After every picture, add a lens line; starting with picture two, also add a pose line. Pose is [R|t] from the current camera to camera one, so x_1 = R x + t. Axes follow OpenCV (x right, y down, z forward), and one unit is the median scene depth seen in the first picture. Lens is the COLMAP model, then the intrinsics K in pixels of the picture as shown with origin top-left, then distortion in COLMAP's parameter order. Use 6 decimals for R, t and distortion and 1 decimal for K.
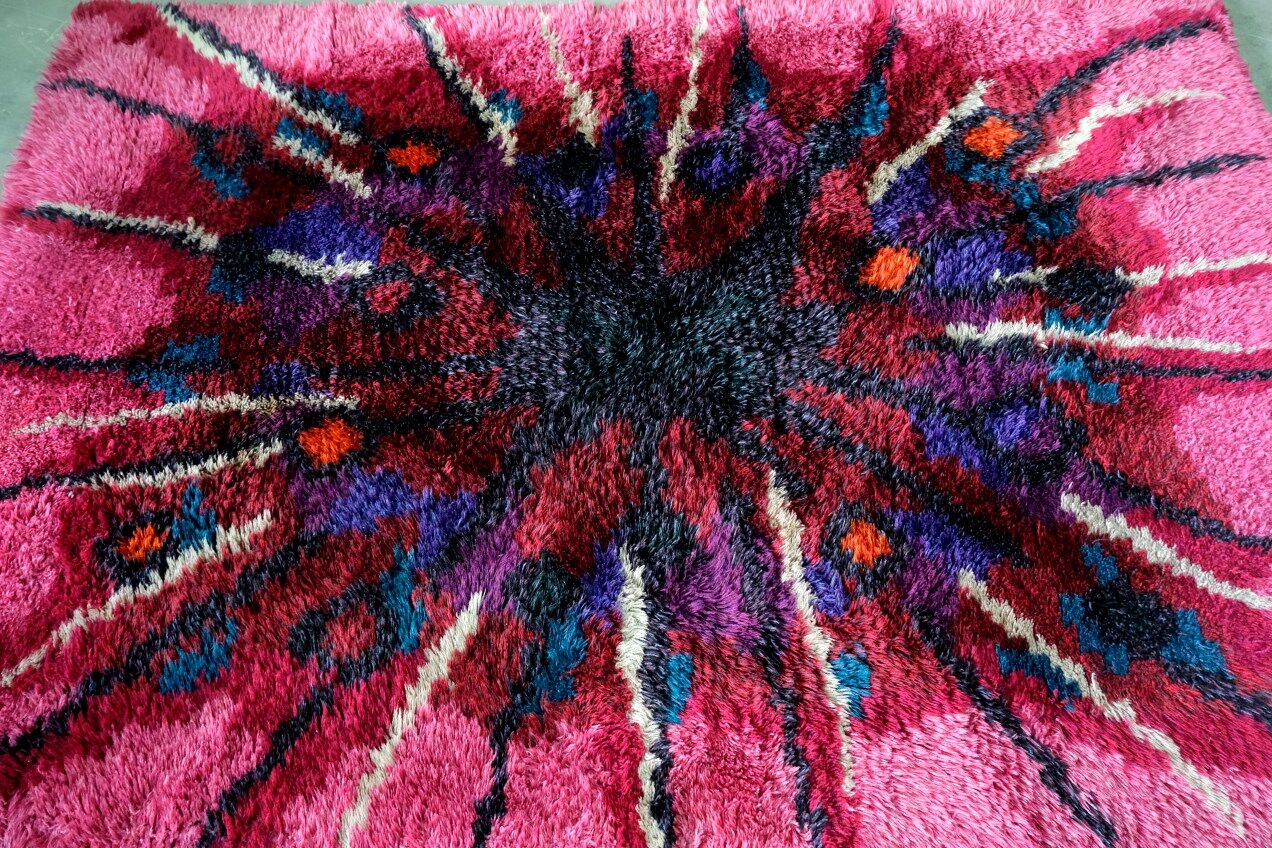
lens RADIAL K [[858.8, 0, 636.0], [0, 858.8, 424.0], [0, 0, 1]] dist [0.010120, 0.029434]
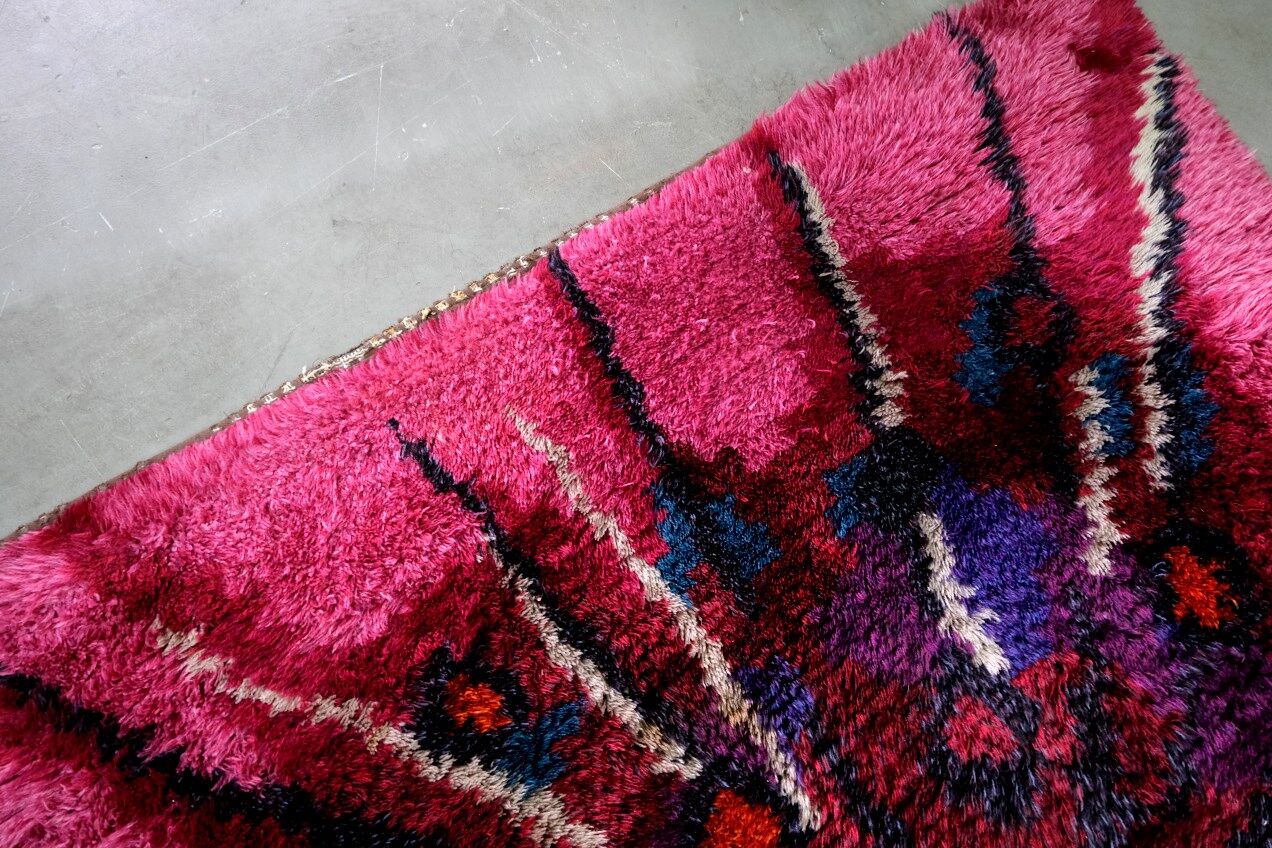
lens RADIAL K [[854.8, 0, 643.2], [0, 854.8, 426.0], [0, 0, 1]] dist [-0.004849, 0.026054]
pose [[0.531091, 0.840133, -0.110089, -0.604106], [-0.800023, 0.539998, 0.261467, -0.265697], [0.279115, -0.050789, 0.958914, 0.386912]]
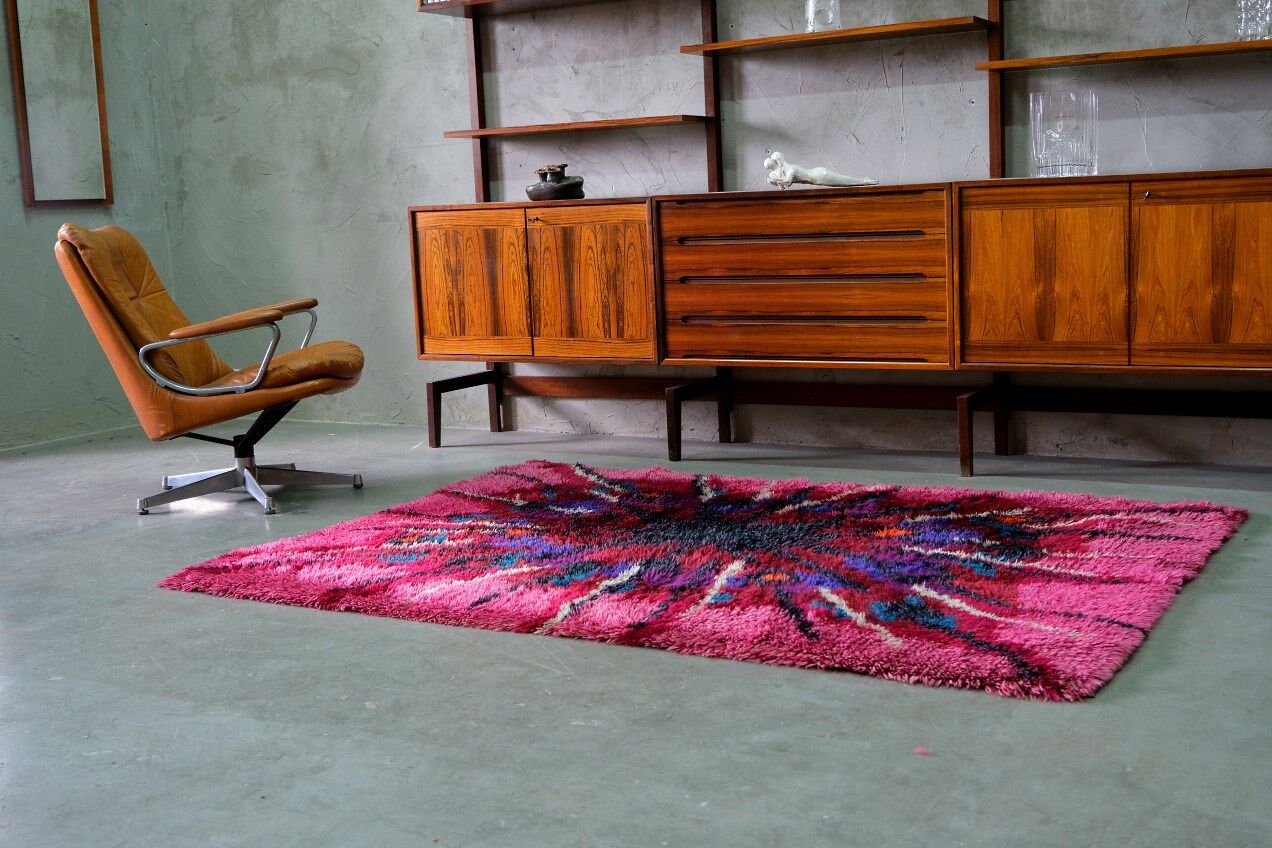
lens RADIAL K [[1491.1, 0, 629.1], [0, 1491.1, 421.3], [0, 0, 1]] dist [-0.006067, 0.010059]
pose [[0.860036, 0.044987, -0.508246, 1.362049], [-0.446768, 0.547524, -0.707542, 1.955639], [0.246447, 0.835580, 0.490989, -0.600314]]
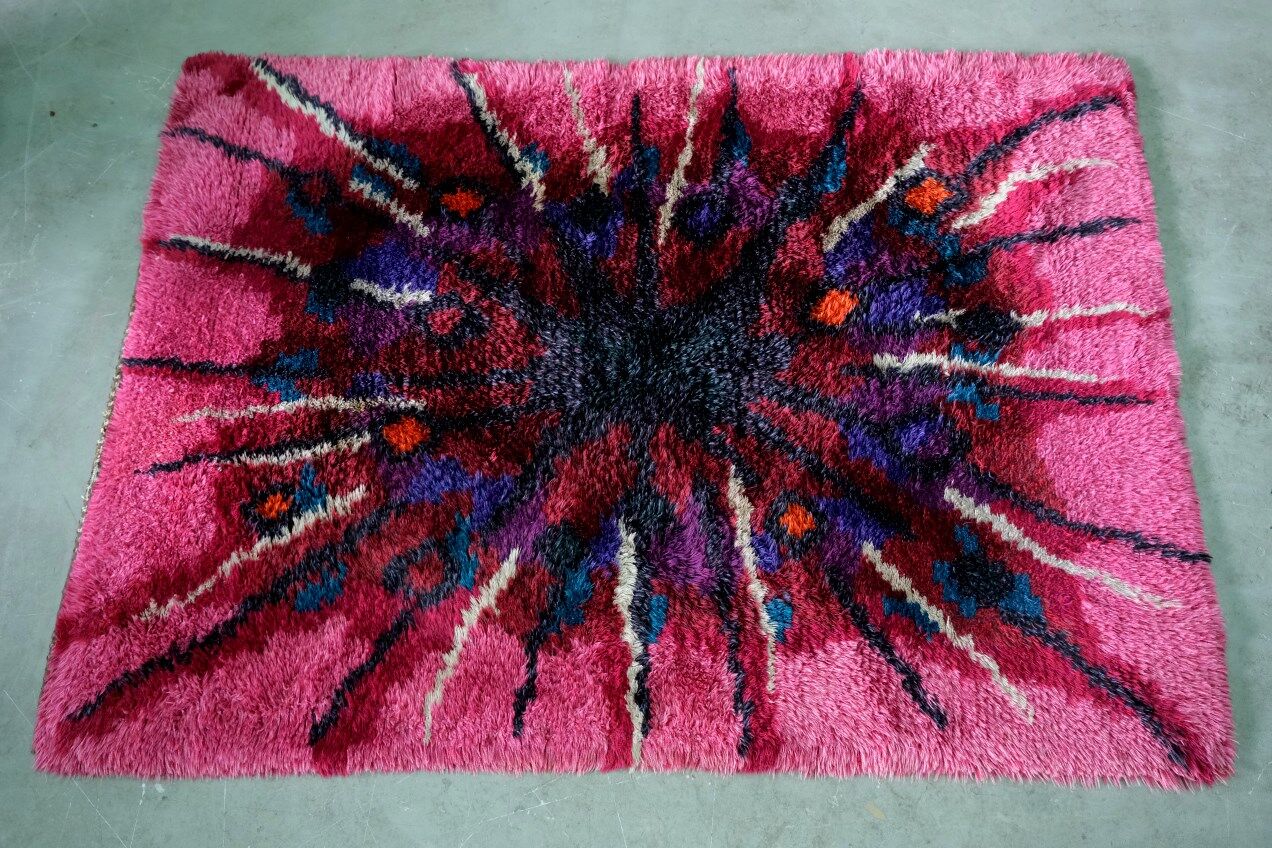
lens RADIAL K [[1034.8, 0, 636.9], [0, 1034.8, 420.6], [0, 0, 1]] dist [0.015800, -0.000597]
pose [[0.999592, 0.025715, -0.012437, 0.026618], [-0.024796, 0.997300, 0.069129, -0.126721], [0.014182, -0.068793, 0.997530, -0.630821]]
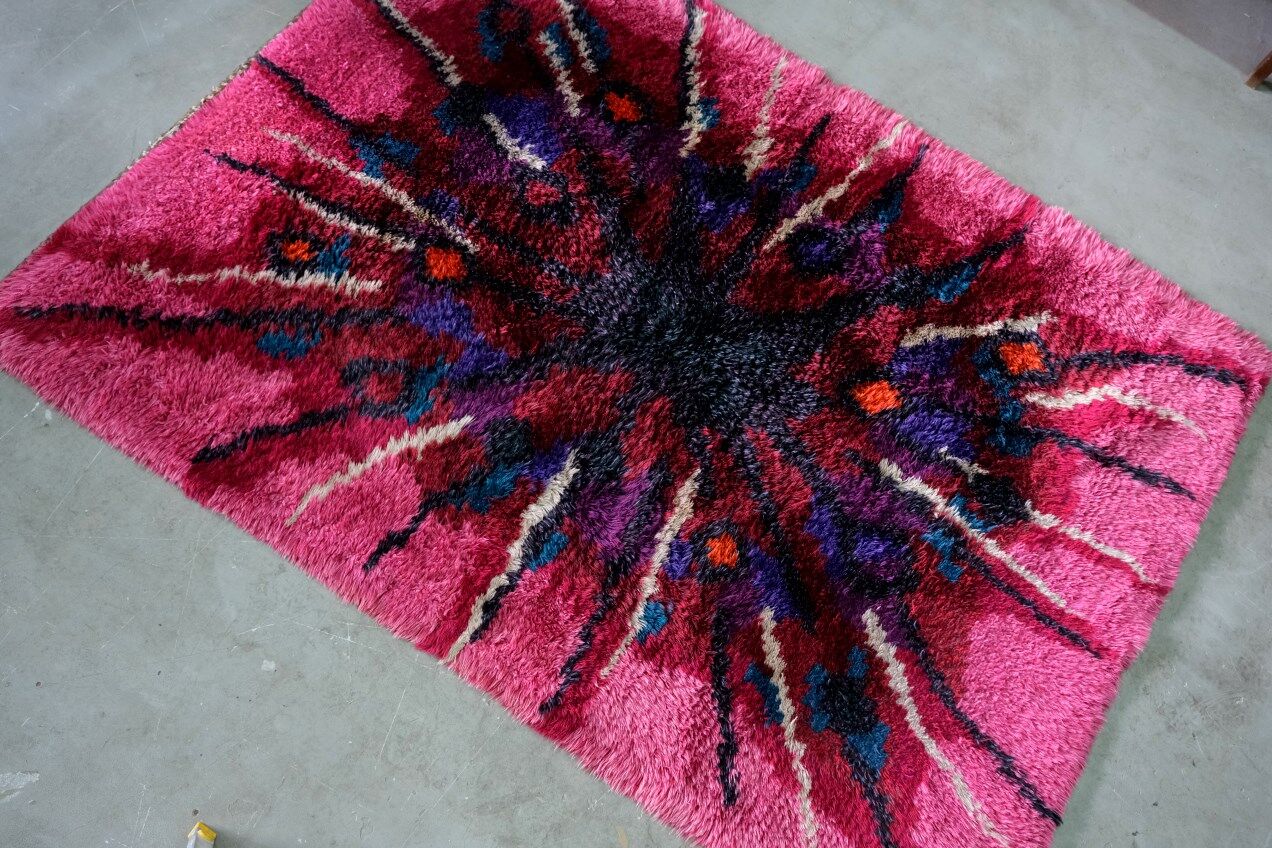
lens RADIAL K [[1034.8, 0, 636.9], [0, 1034.8, 420.6], [0, 0, 1]] dist [0.015800, -0.000597]
pose [[0.817591, 0.571972, -0.066286, 0.144446], [-0.568418, 0.820117, 0.065636, -0.058723], [0.091904, -0.015985, 0.995640, -0.615975]]
